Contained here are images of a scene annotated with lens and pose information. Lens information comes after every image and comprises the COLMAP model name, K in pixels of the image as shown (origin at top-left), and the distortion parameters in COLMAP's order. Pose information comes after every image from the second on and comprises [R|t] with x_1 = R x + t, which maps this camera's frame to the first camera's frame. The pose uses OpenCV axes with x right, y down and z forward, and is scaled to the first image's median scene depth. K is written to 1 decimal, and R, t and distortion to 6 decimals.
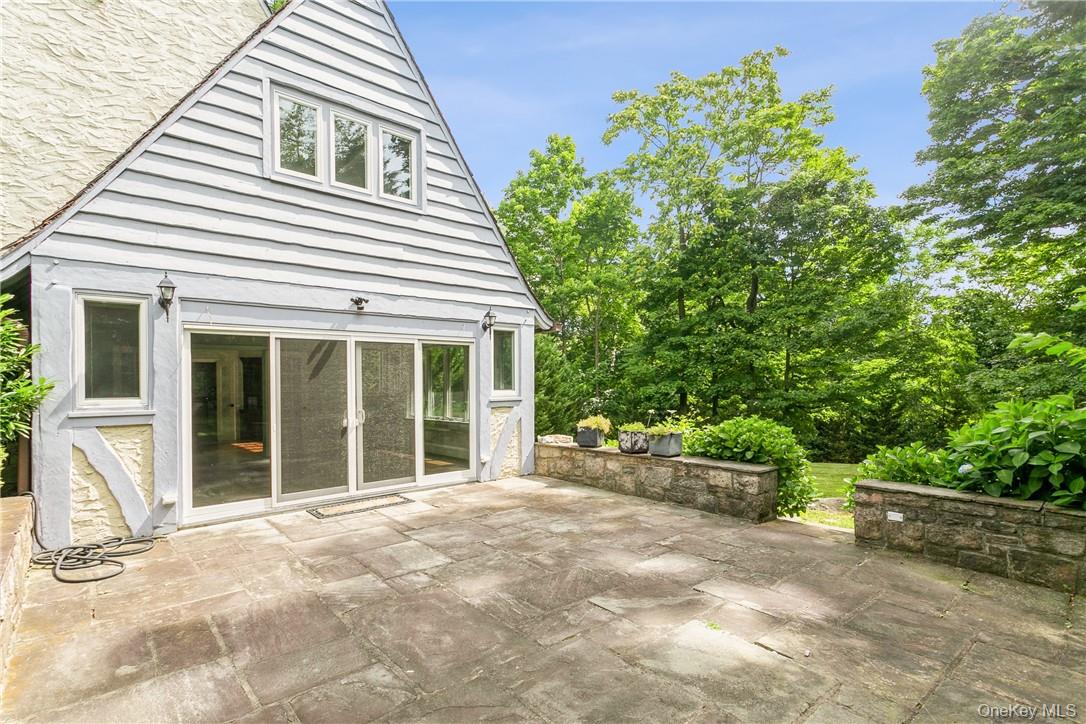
lens RADIAL K [[532.8, 0, 546.8], [0, 532.8, 390.8], [0, 0, 1]] dist [0.006764, 0.000735]
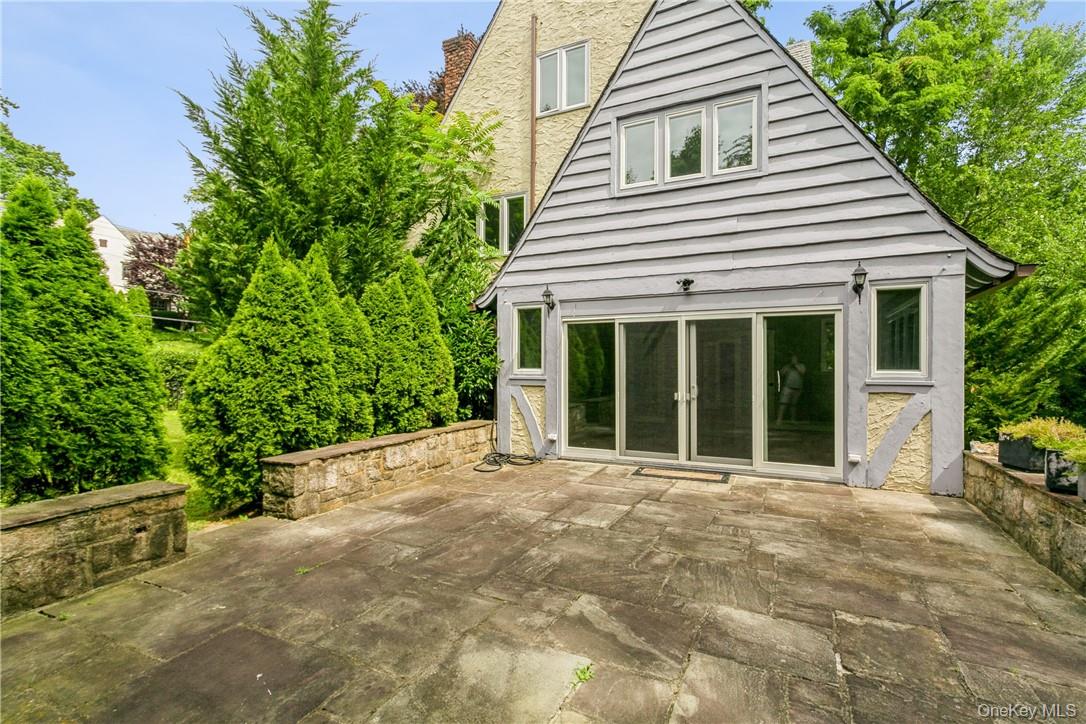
lens RADIAL K [[526.7, 0, 537.2], [0, 526.7, 367.2], [0, 0, 1]] dist [0.008562, 0.001682]
pose [[0.364870, 0.016895, -0.930905, 0.671649], [-0.017792, 0.999779, 0.011172, -0.007663], [0.930888, 0.012487, 0.365090, 0.441271]]
